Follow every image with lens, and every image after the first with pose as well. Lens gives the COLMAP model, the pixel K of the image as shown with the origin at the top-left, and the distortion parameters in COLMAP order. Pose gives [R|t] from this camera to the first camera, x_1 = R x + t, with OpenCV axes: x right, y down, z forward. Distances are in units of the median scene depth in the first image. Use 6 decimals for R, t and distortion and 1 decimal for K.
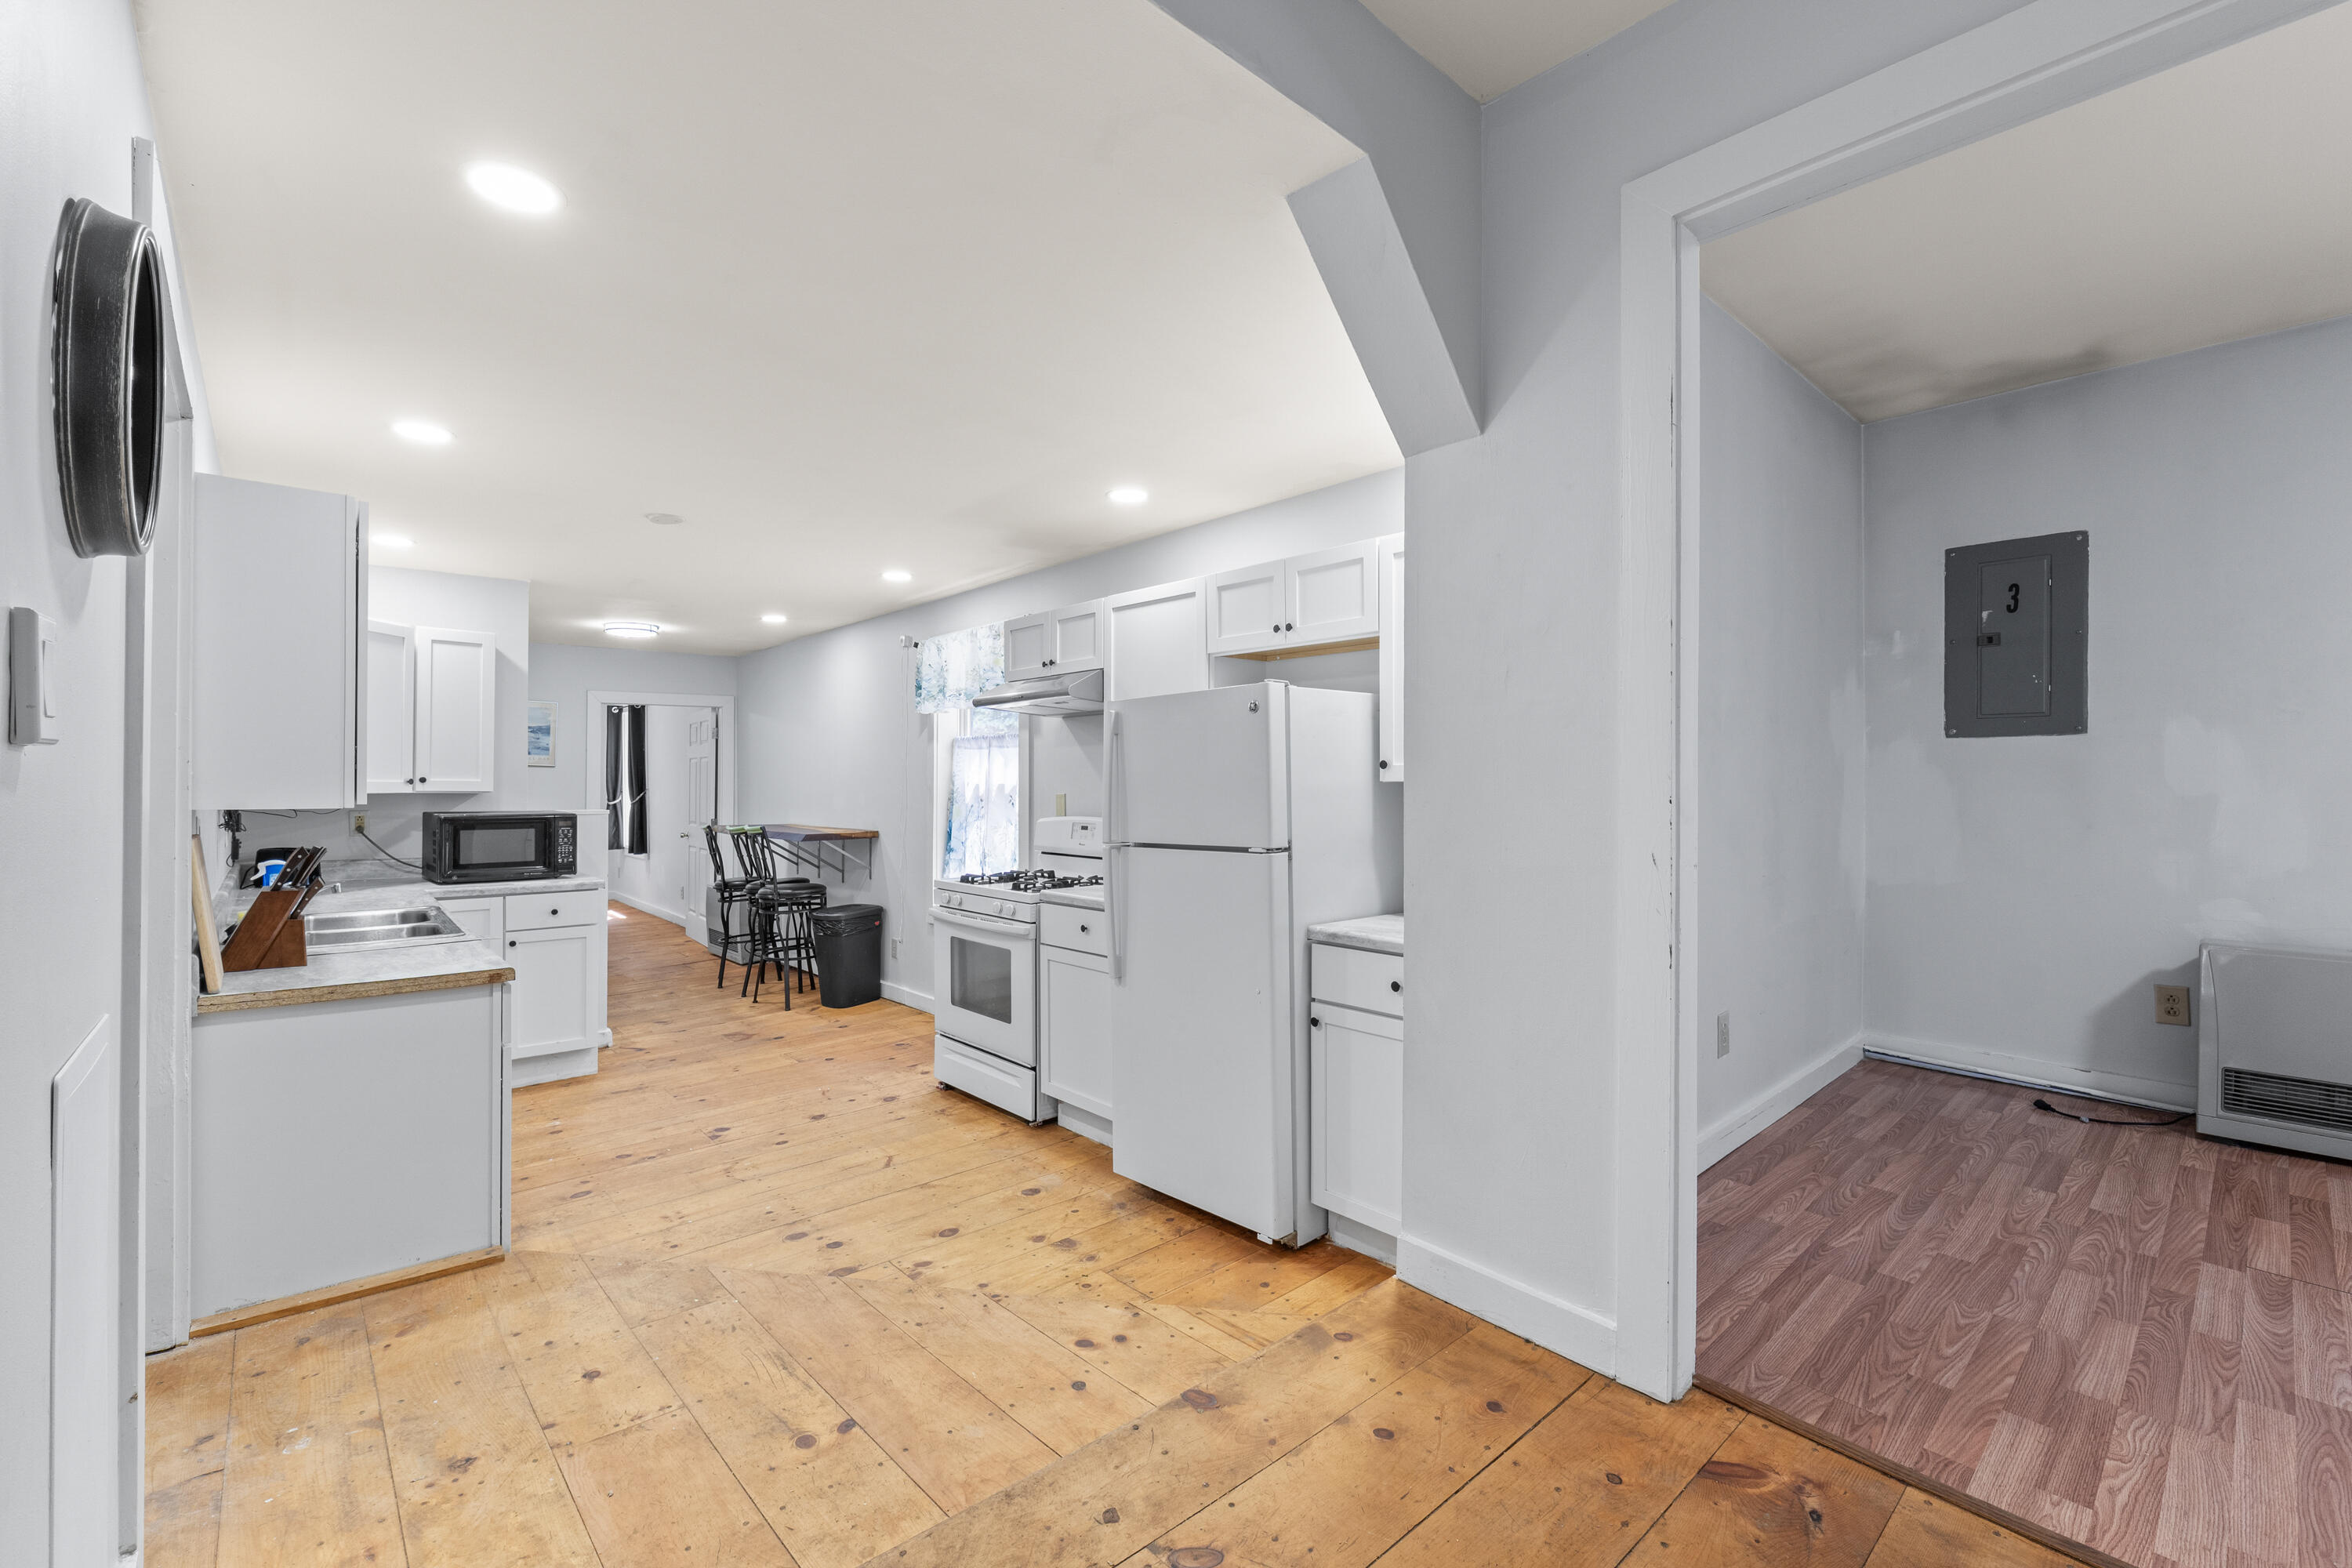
lens RADIAL K [[998.4, 0, 1166.1], [0, 998.4, 789.5], [0, 0, 1]] dist [-0.007174, -0.000907]
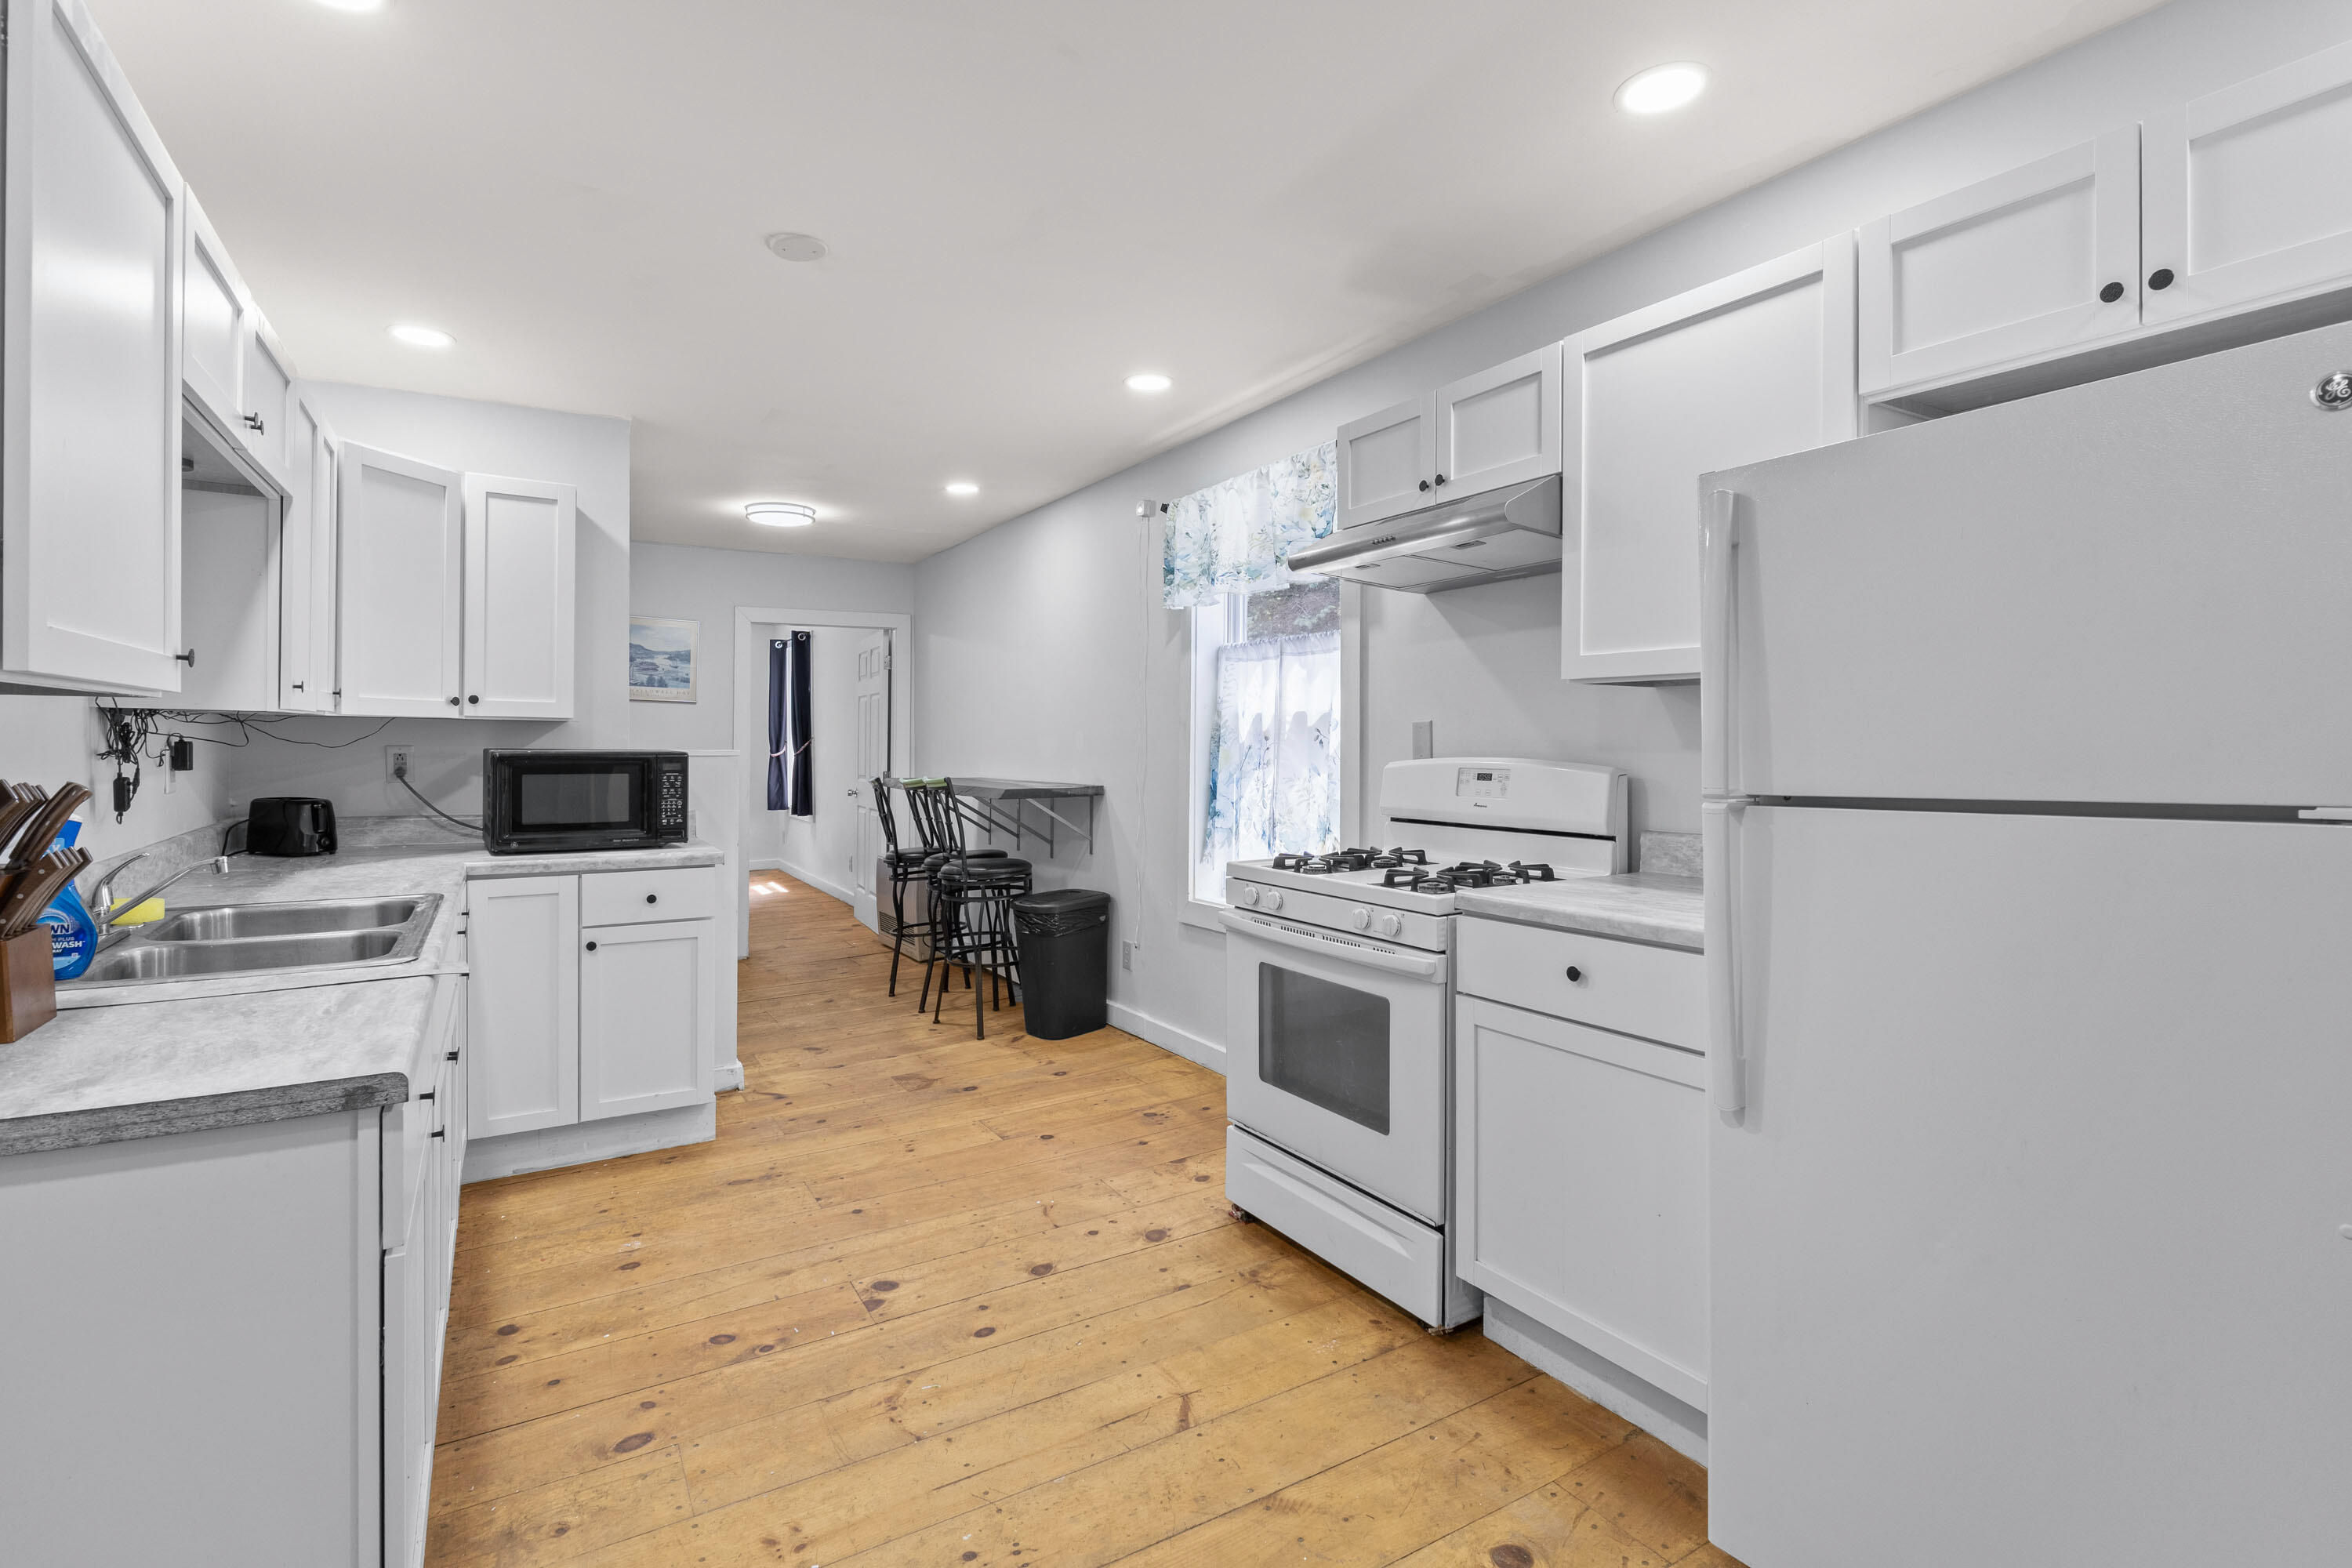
lens RADIAL K [[1095.6, 0, 1152.5], [0, 1095.6, 756.8], [0, 0, 1]] dist [0.000865, 0.000513]
pose [[0.981337, 0.002625, -0.192278, -0.150984], [-0.001929, 0.999991, 0.003811, 0.025624], [0.192286, -0.003369, 0.981333, 0.356503]]
